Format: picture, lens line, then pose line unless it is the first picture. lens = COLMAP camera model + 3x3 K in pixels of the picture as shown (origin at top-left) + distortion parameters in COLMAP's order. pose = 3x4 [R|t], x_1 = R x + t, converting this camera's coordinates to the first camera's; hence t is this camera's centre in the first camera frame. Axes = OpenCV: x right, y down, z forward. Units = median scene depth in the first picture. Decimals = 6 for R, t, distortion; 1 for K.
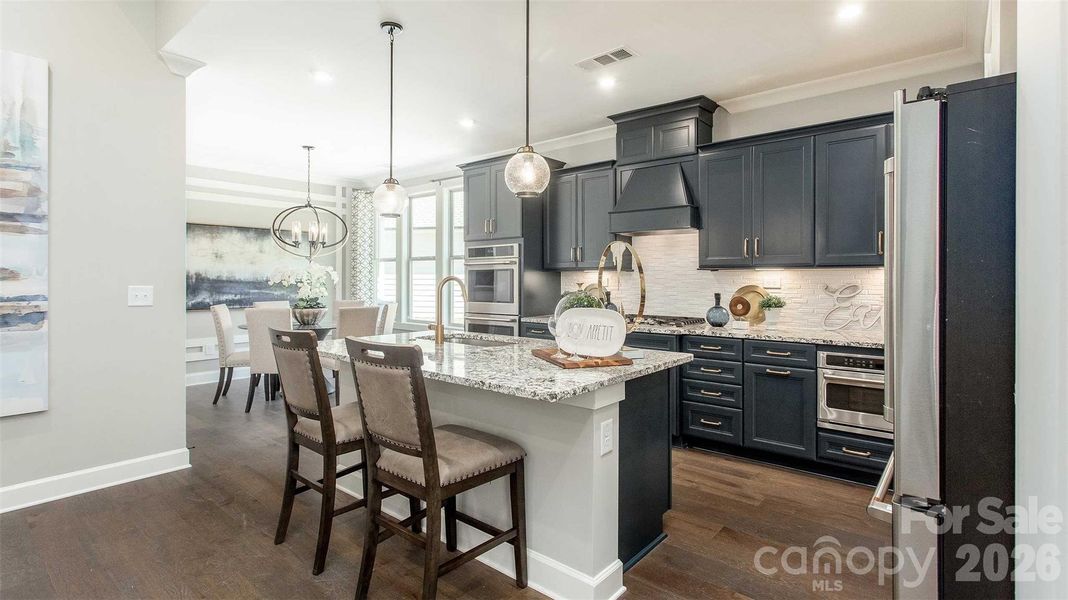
lens RADIAL K [[509.7, 0, 535.2], [0, 509.7, 266.4], [0, 0, 1]] dist [0.002077, 0.000238]
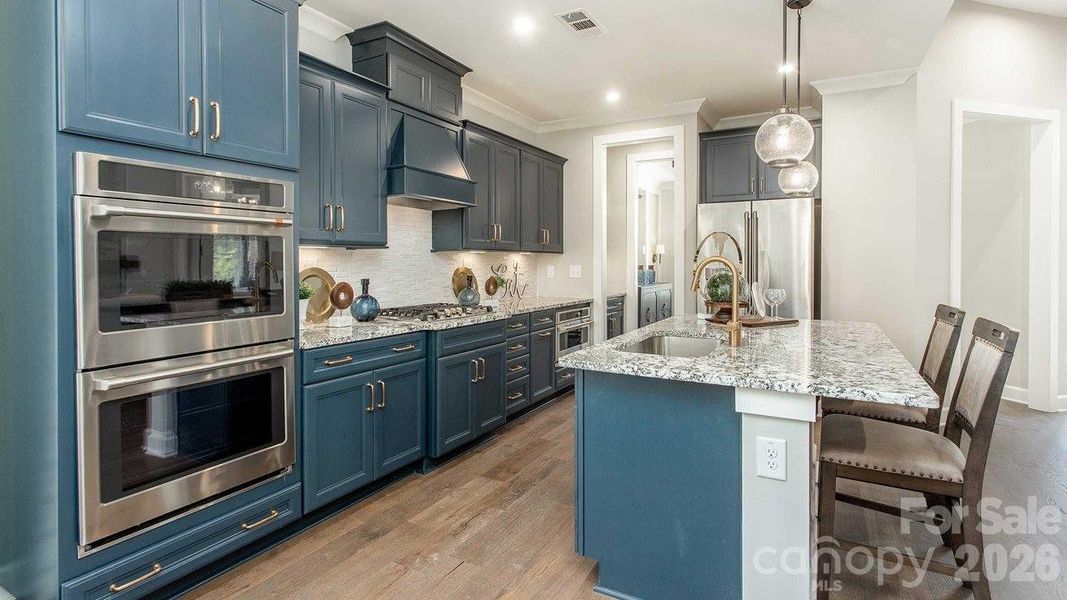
lens RADIAL K [[509.3, 0, 534.7], [0, 509.3, 266.5], [0, 0, 1]] dist [0.002077, 0.000238]
pose [[-0.188421, -0.007248, 0.982062, -0.565349], [-0.021767, 0.999758, 0.003202, 0.026810], [-0.981847, -0.020773, -0.188533, 0.942970]]
